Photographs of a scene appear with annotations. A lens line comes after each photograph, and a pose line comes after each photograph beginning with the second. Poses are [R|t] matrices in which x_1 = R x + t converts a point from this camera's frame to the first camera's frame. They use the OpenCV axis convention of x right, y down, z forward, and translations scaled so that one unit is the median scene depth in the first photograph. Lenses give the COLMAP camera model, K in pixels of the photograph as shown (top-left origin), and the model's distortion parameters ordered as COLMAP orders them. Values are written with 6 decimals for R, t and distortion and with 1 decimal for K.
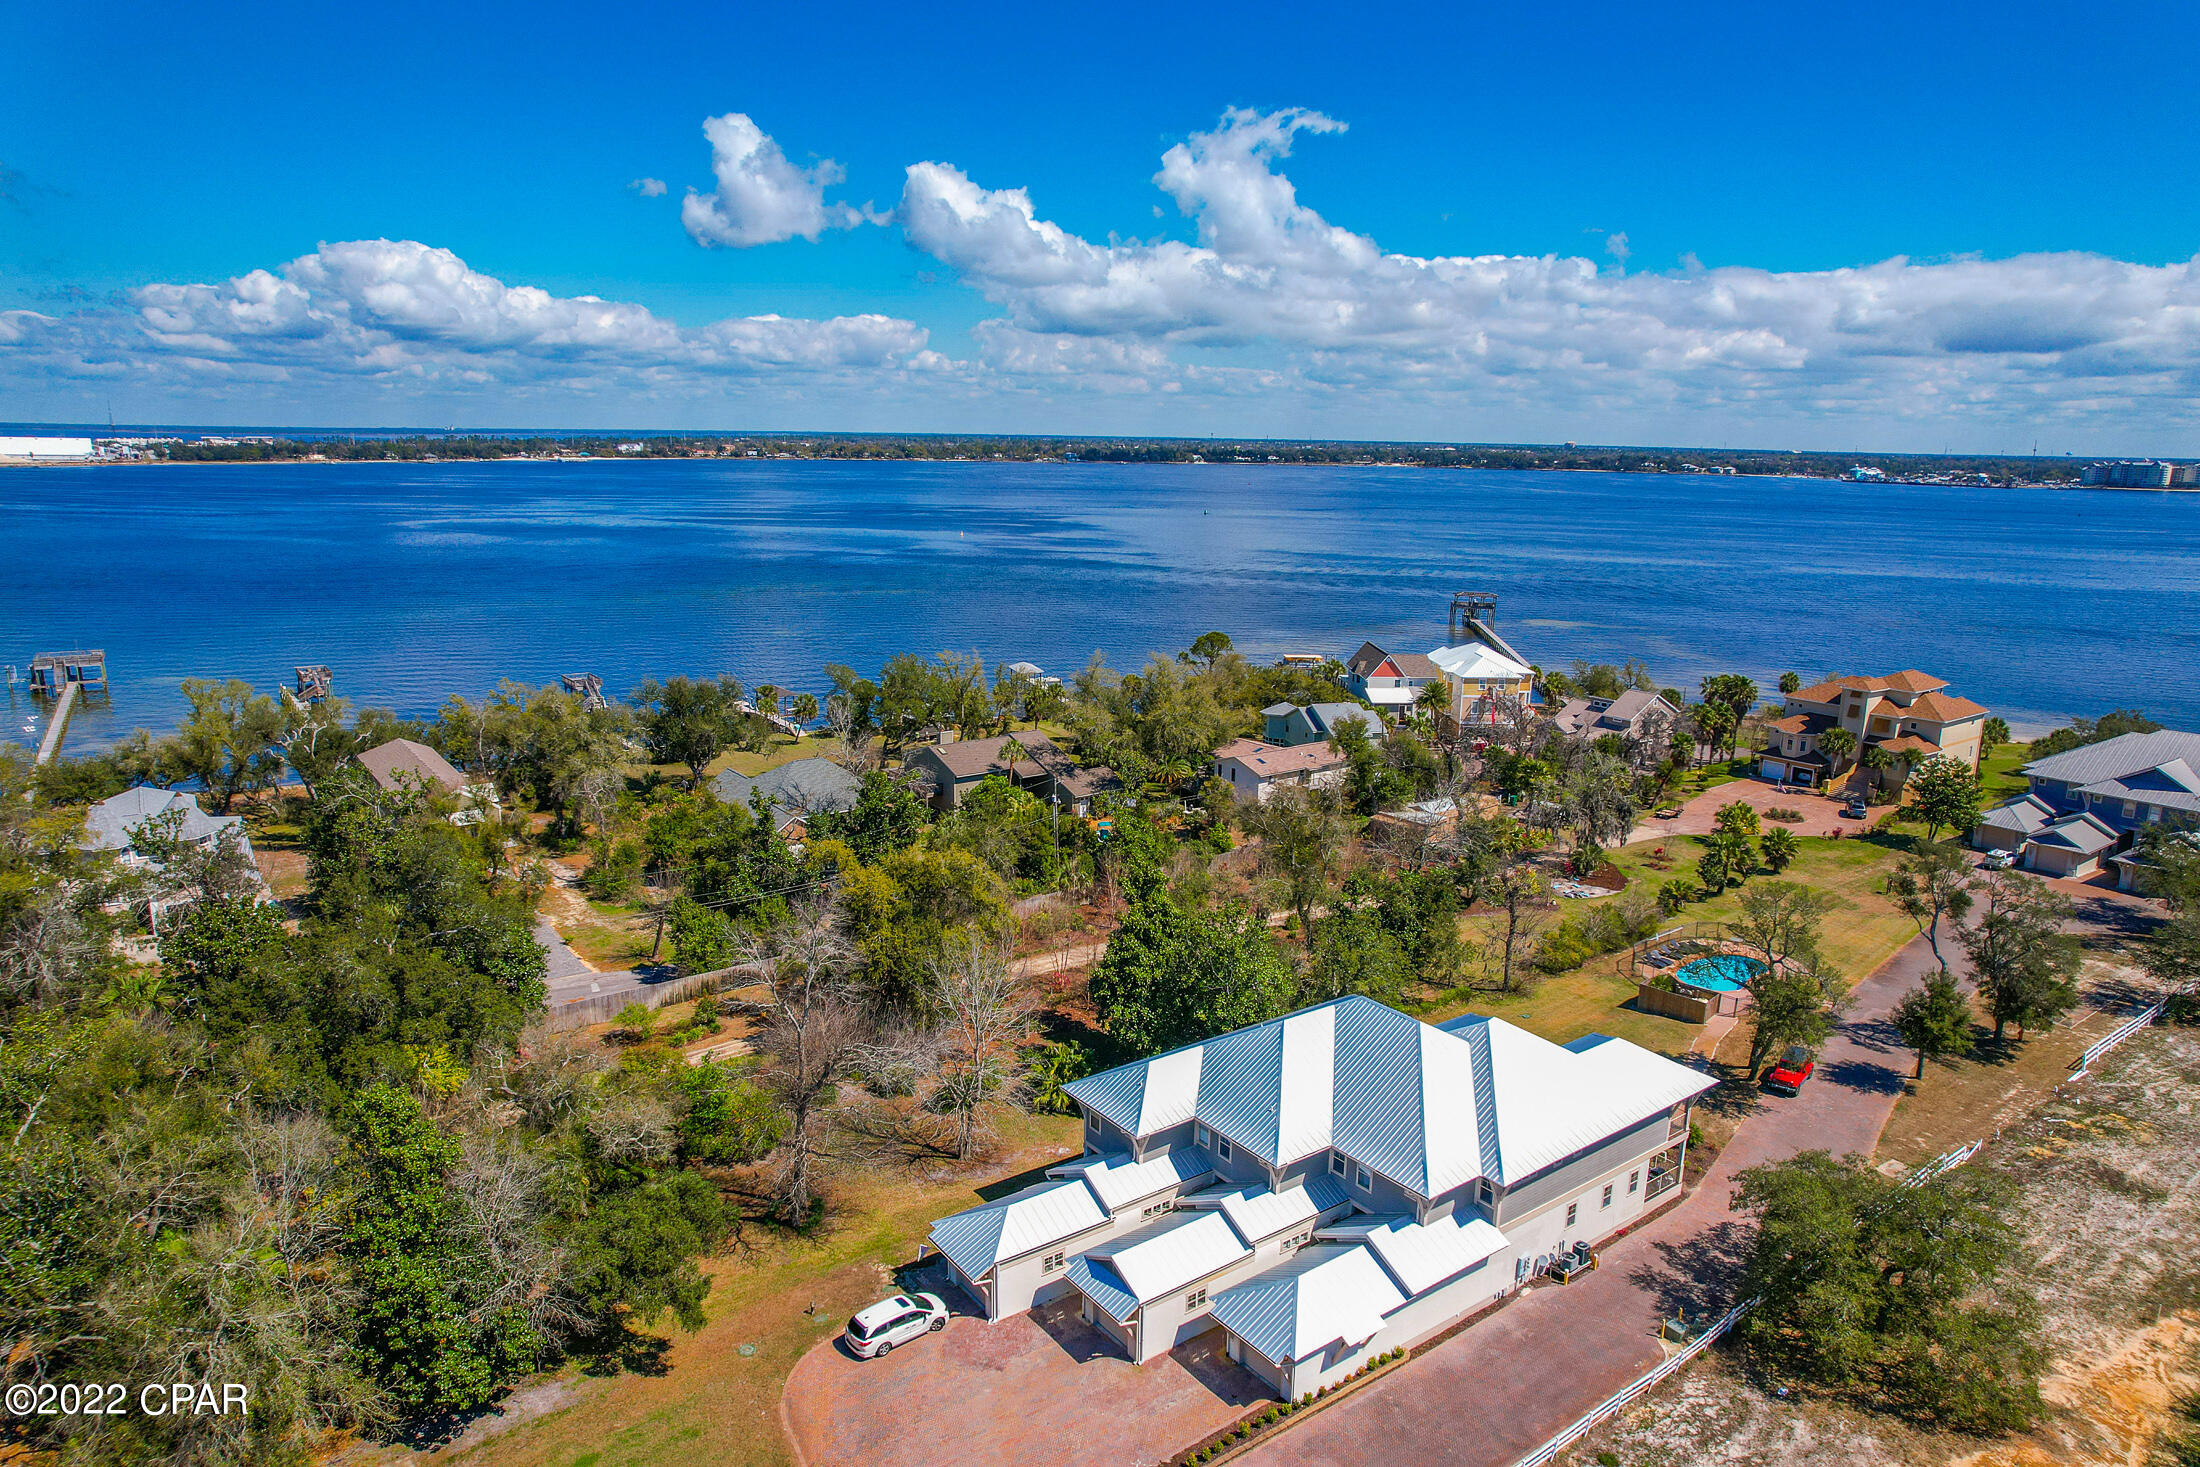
lens RADIAL K [[1398.7, 0, 1108.3], [0, 1398.7, 757.3], [0, 0, 1]] dist [-0.073689, 0.062460]
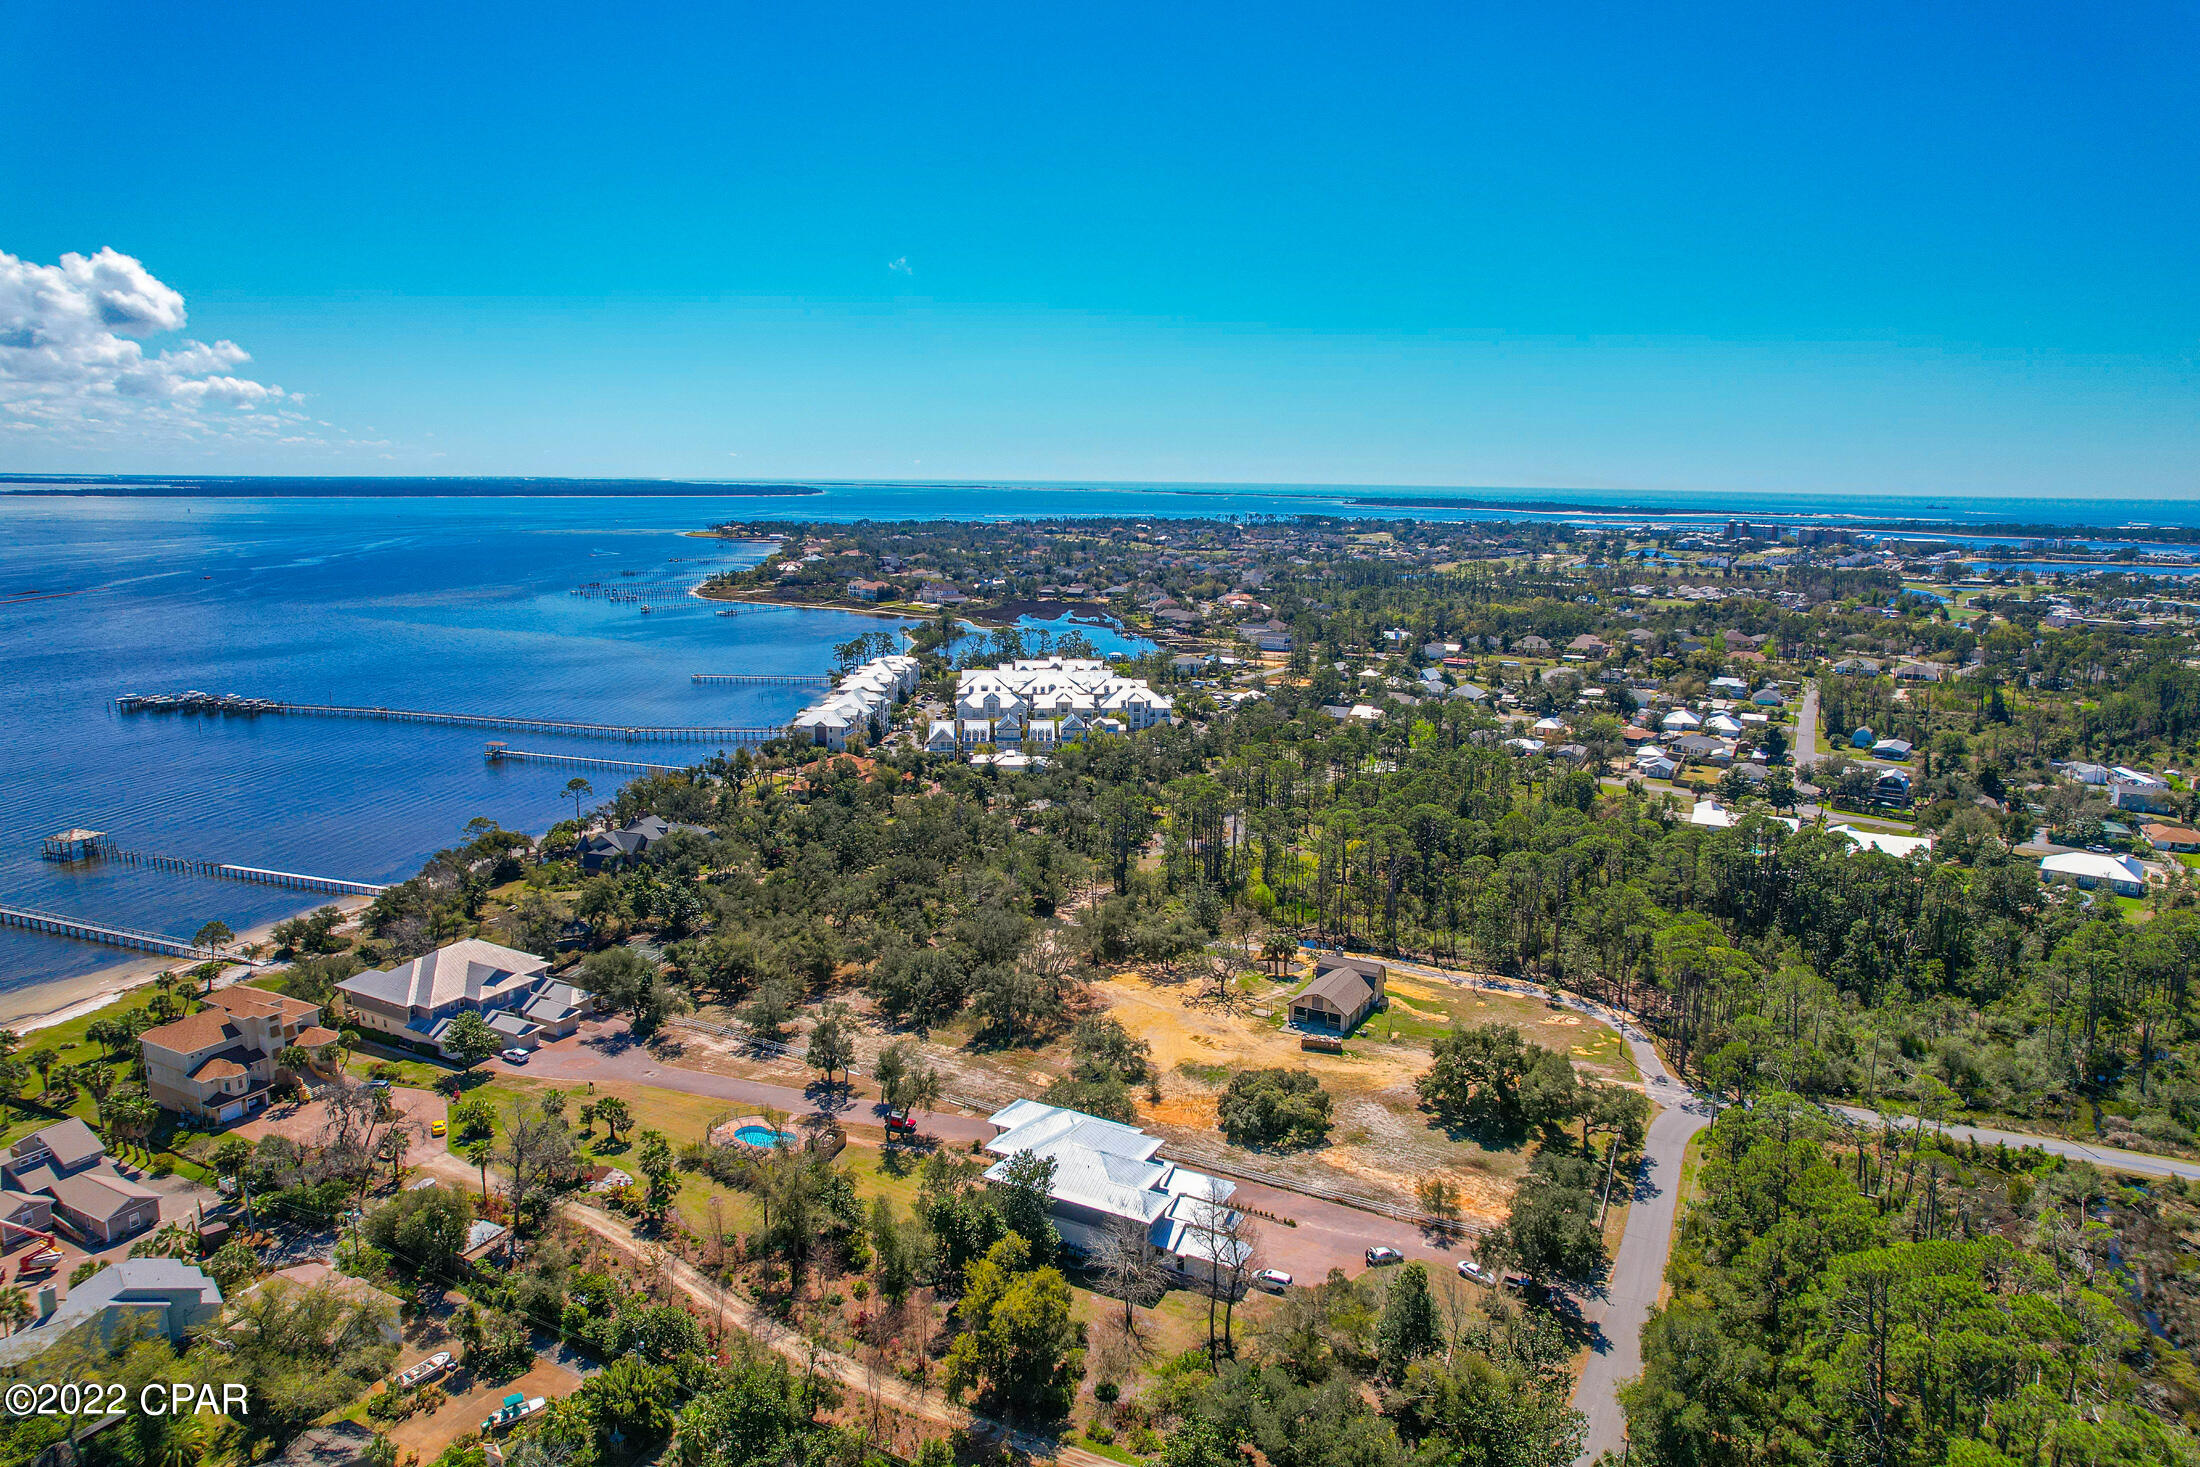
lens RADIAL K [[1398.7, 0, 1099.0], [0, 1398.7, 785.6], [0, 0, 1]] dist [-0.073689, 0.062460]
pose [[-0.428811, -0.216451, 0.877080, -0.053989], [0.186185, 0.928855, 0.320256, -0.033942], [-0.884000, 0.300629, -0.358003, 0.051600]]
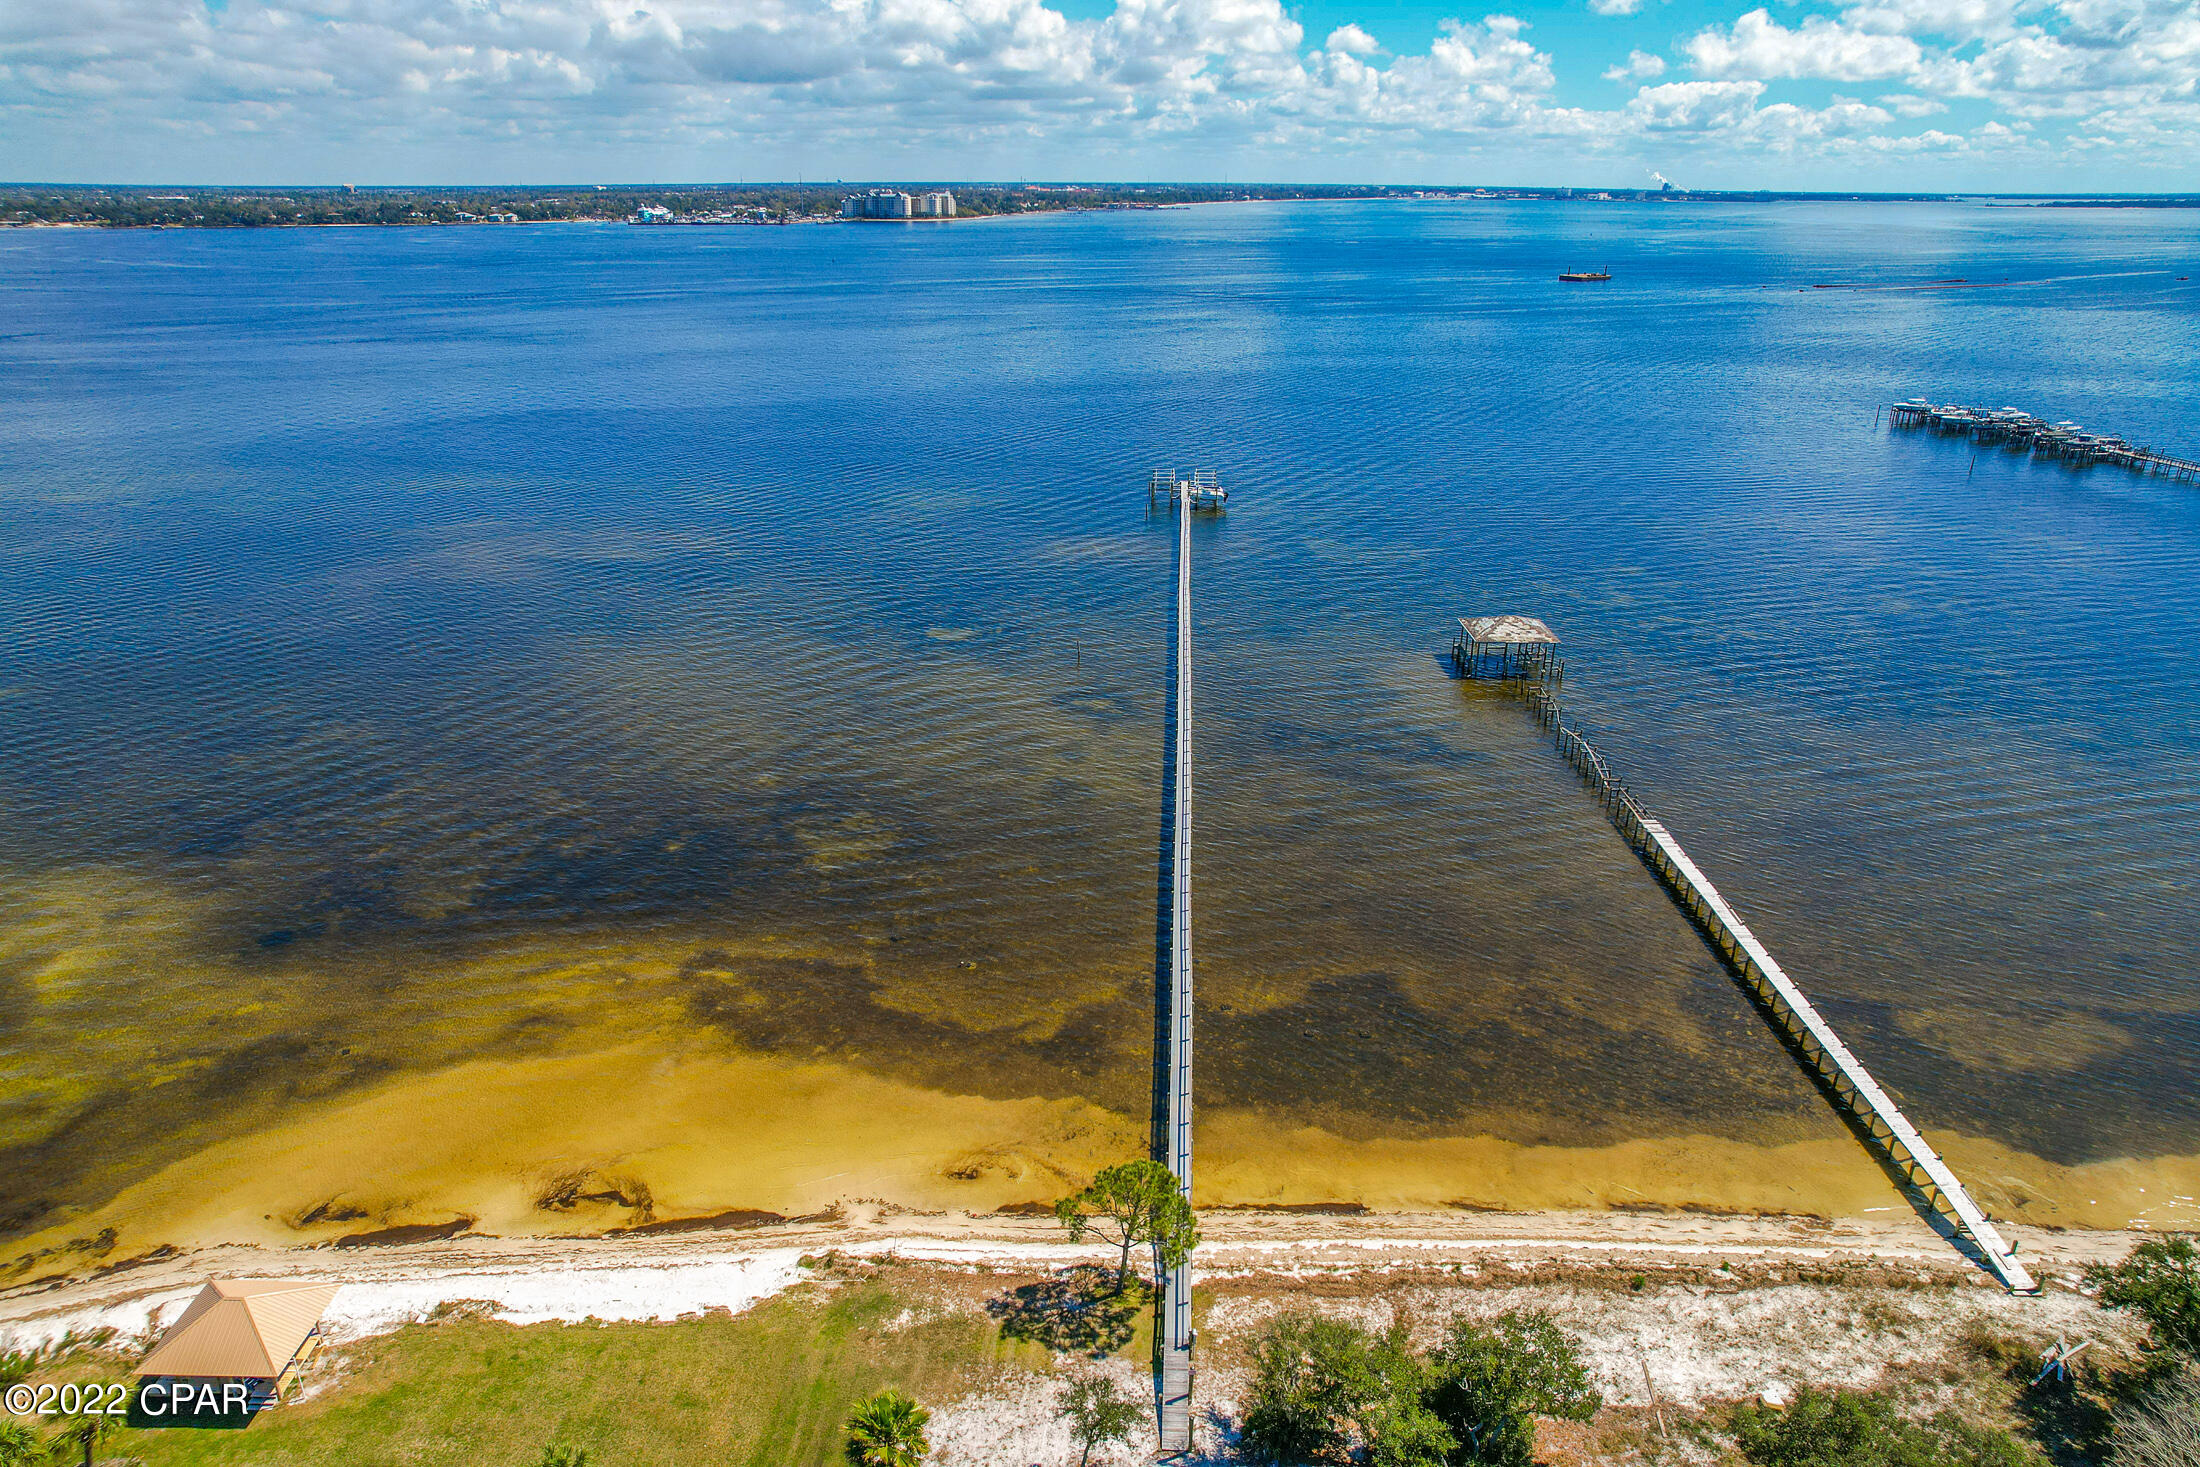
lens RADIAL K [[1398.7, 0, 1121.3], [0, 1398.7, 736.3], [0, 0, 1]] dist [-0.073689, 0.062460]
pose [[0.707177, -0.275986, 0.650948, 0.053865], [0.167380, 0.959848, 0.225115, -0.017468], [-0.686939, -0.050240, 0.724976, 0.058030]]
